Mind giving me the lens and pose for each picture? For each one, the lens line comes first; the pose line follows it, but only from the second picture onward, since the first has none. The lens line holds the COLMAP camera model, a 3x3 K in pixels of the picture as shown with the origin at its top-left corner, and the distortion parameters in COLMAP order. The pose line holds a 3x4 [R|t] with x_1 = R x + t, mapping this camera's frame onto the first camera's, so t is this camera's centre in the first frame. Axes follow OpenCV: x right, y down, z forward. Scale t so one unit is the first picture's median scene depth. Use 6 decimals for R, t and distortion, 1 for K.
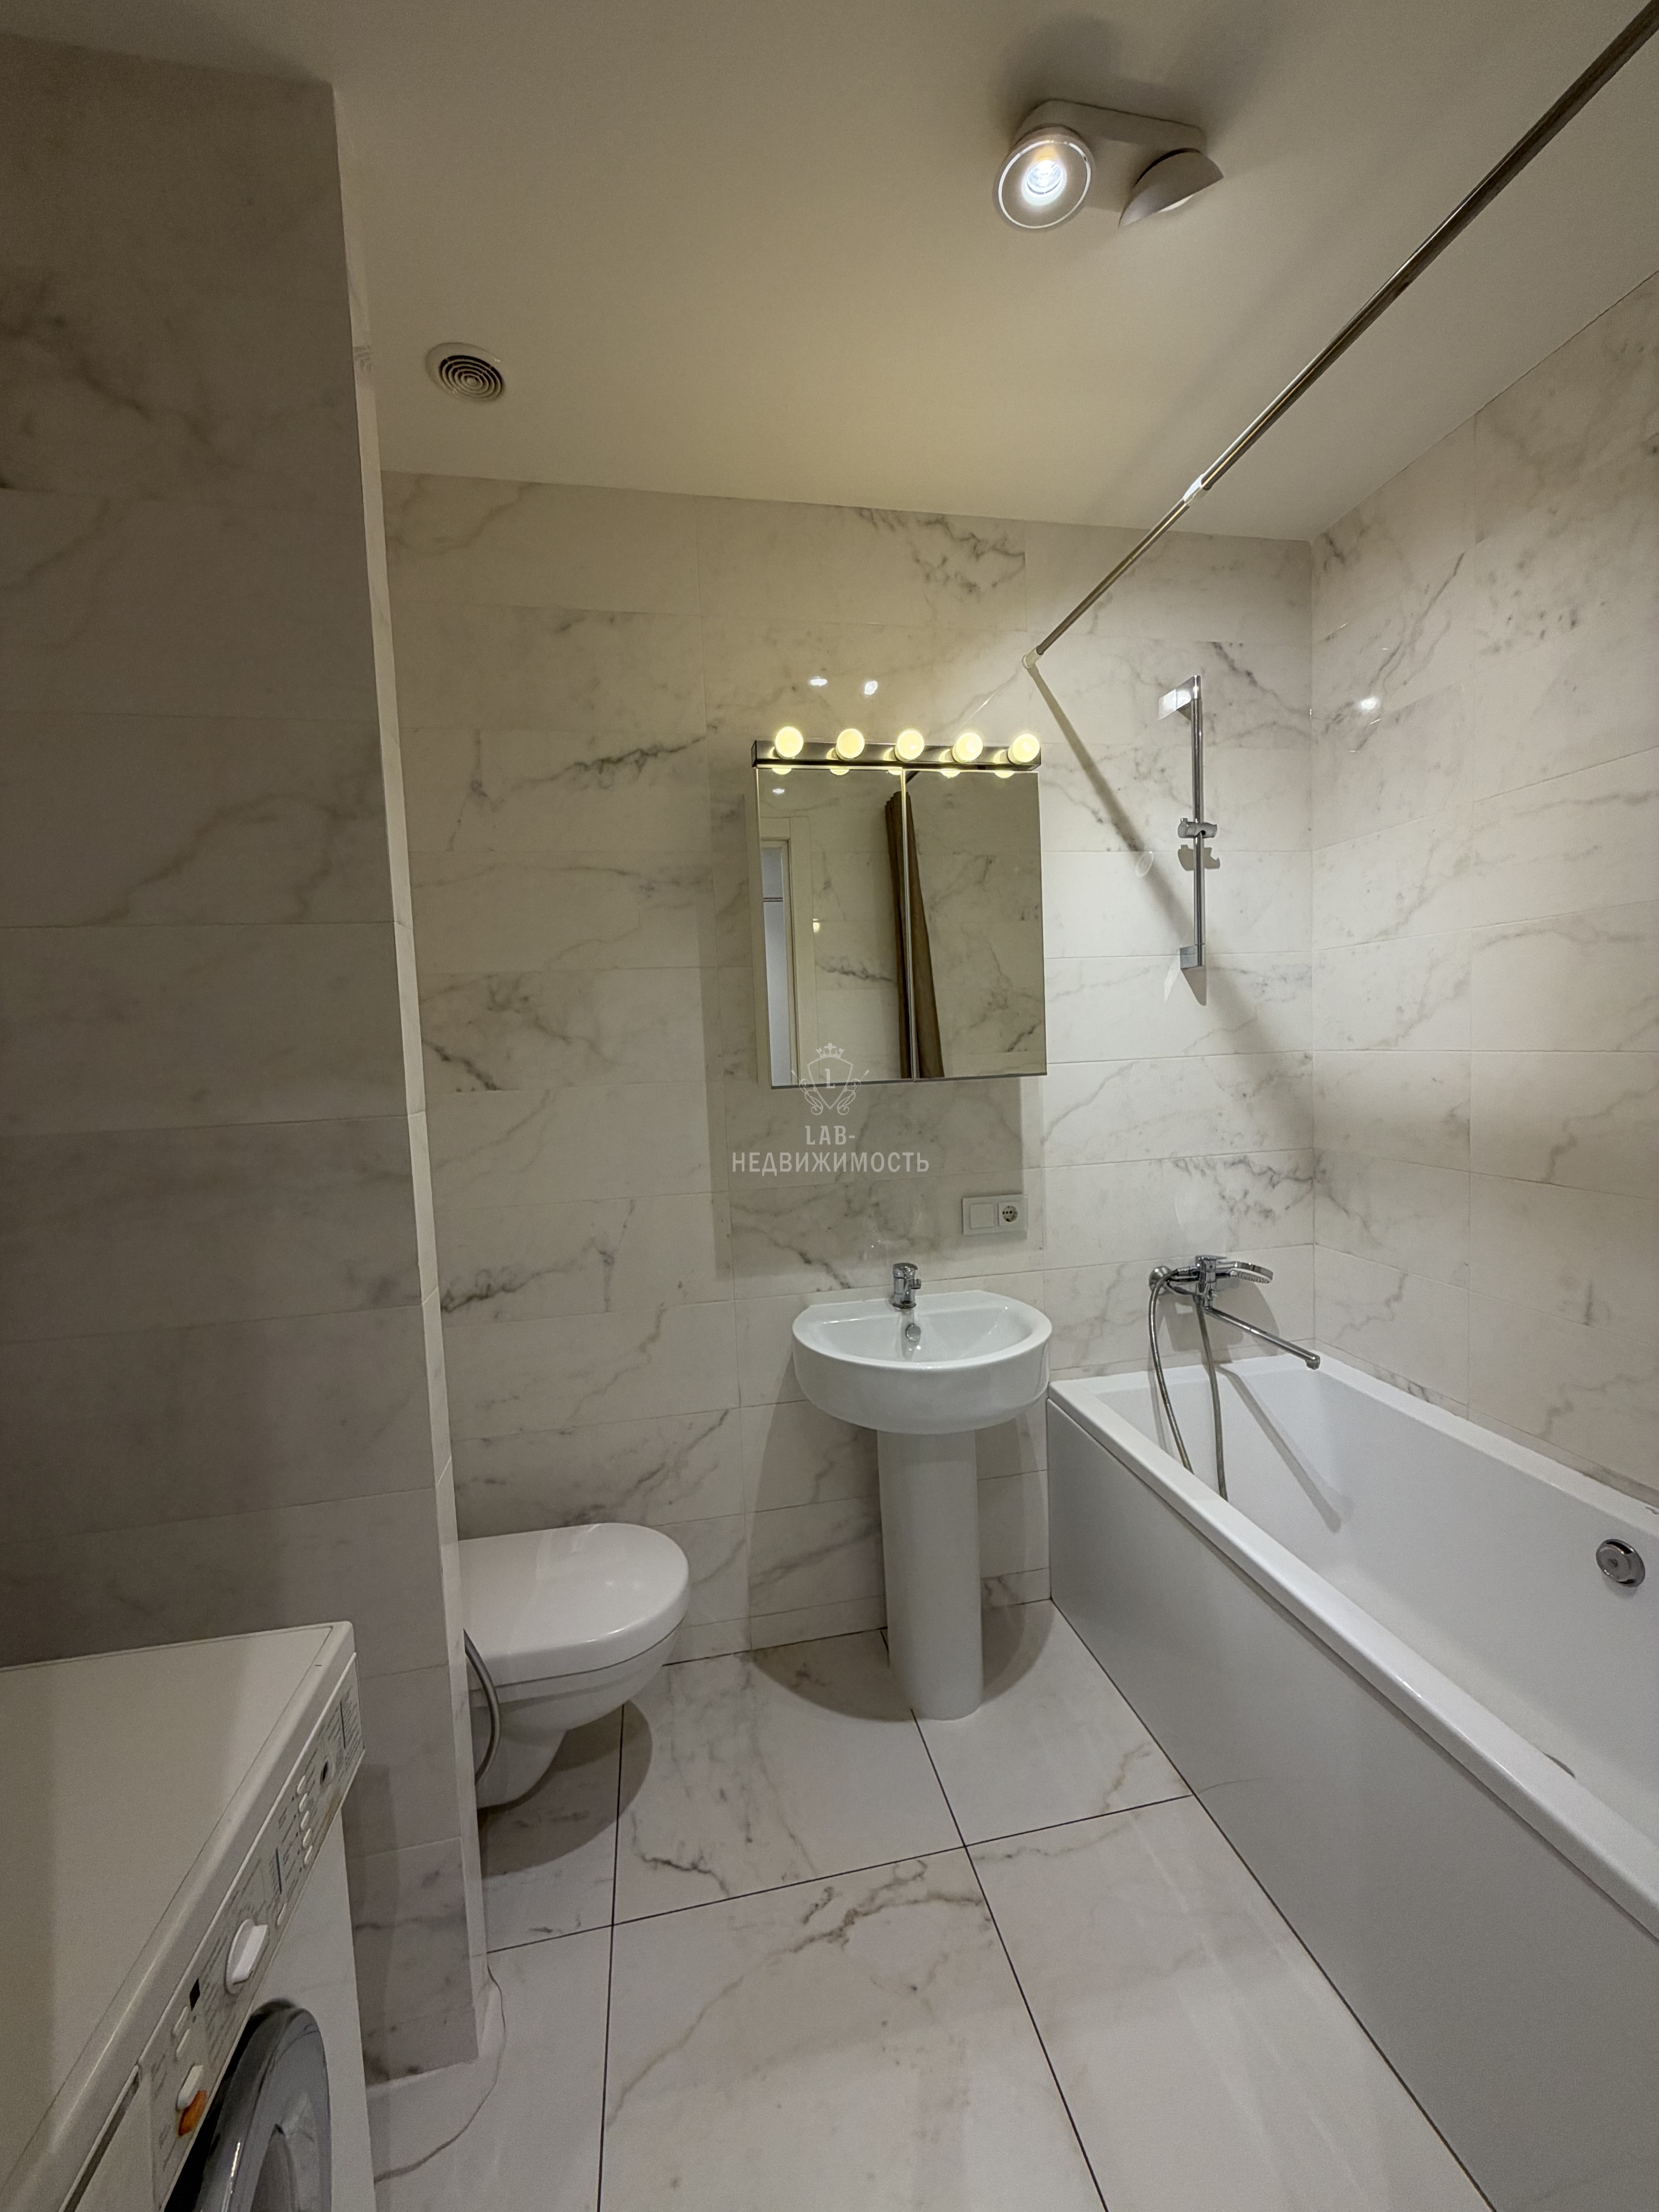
lens RADIAL K [[880.6, 0, 827.4], [0, 880.6, 1101.3], [0, 0, 1]] dist [-0.001374, 0.000649]
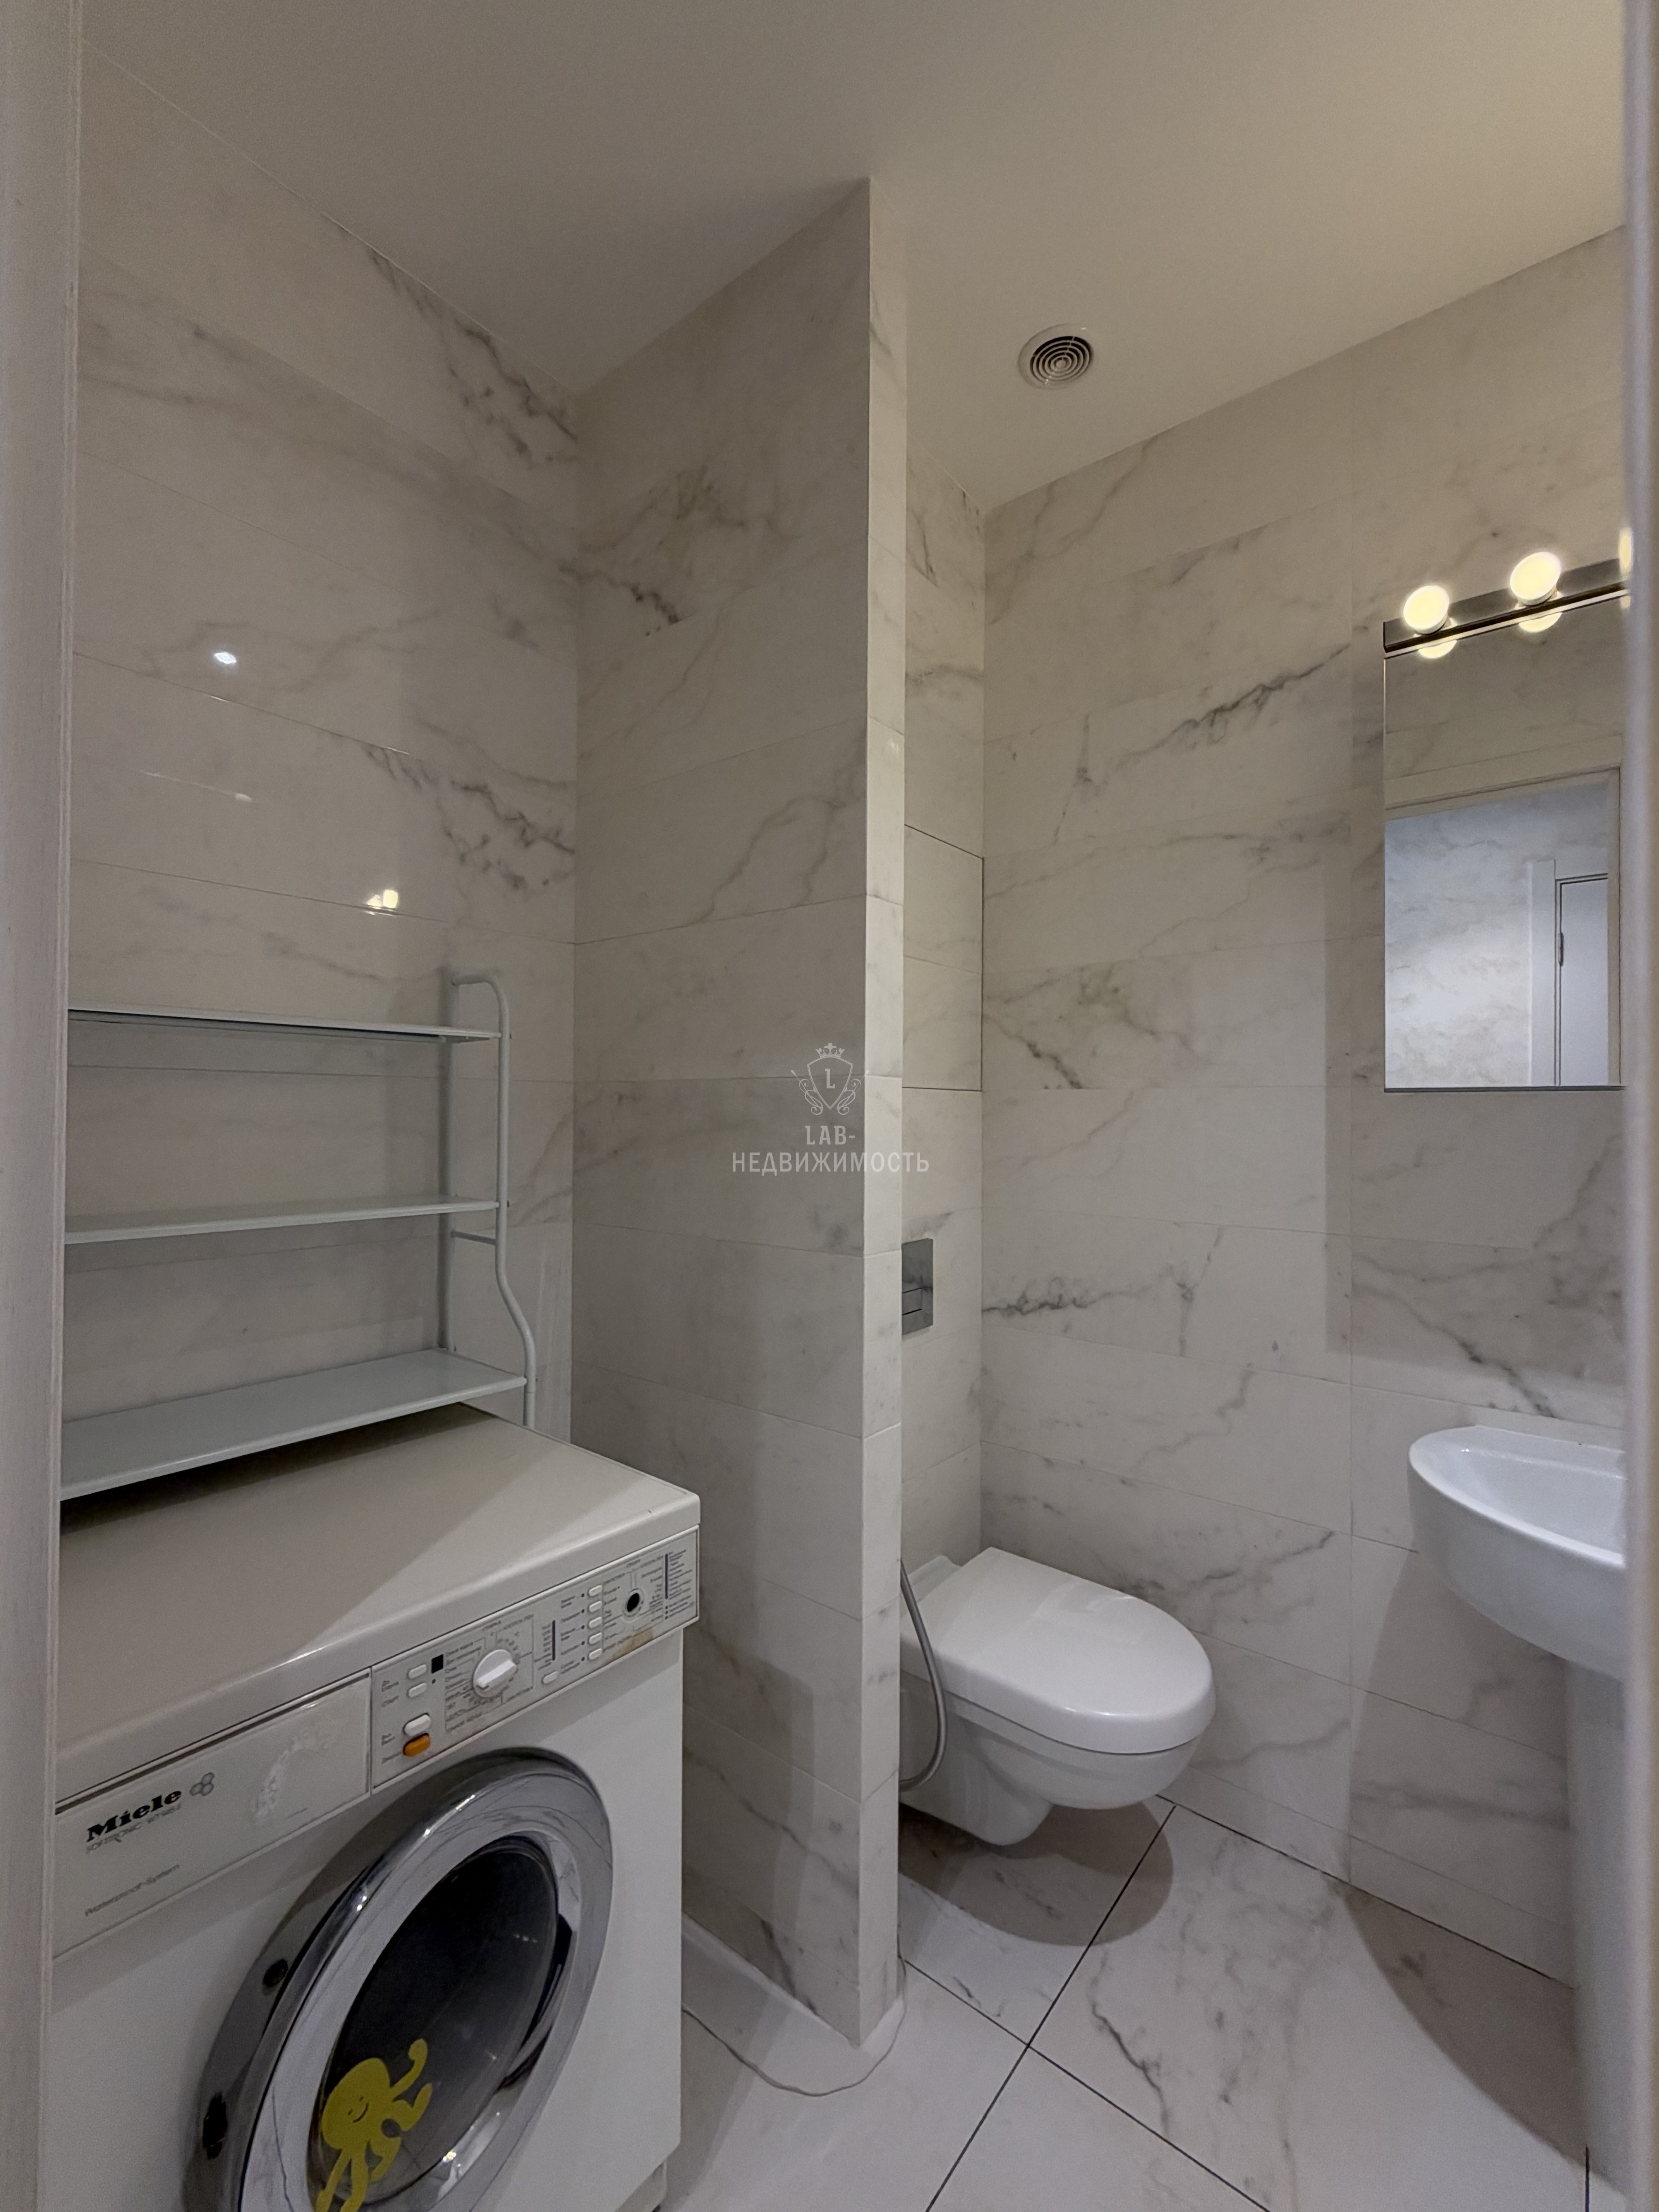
lens RADIAL K [[944.9, 0, 821.9], [0, 944.9, 1104.0], [0, 0, 1]] dist [0.001683, -0.000426]
pose [[0.639771, 0.039297, -0.767560, 0.278377], [-0.084795, 0.996204, -0.019674, 0.058546], [0.763874, 0.077672, 0.640675, 0.177413]]
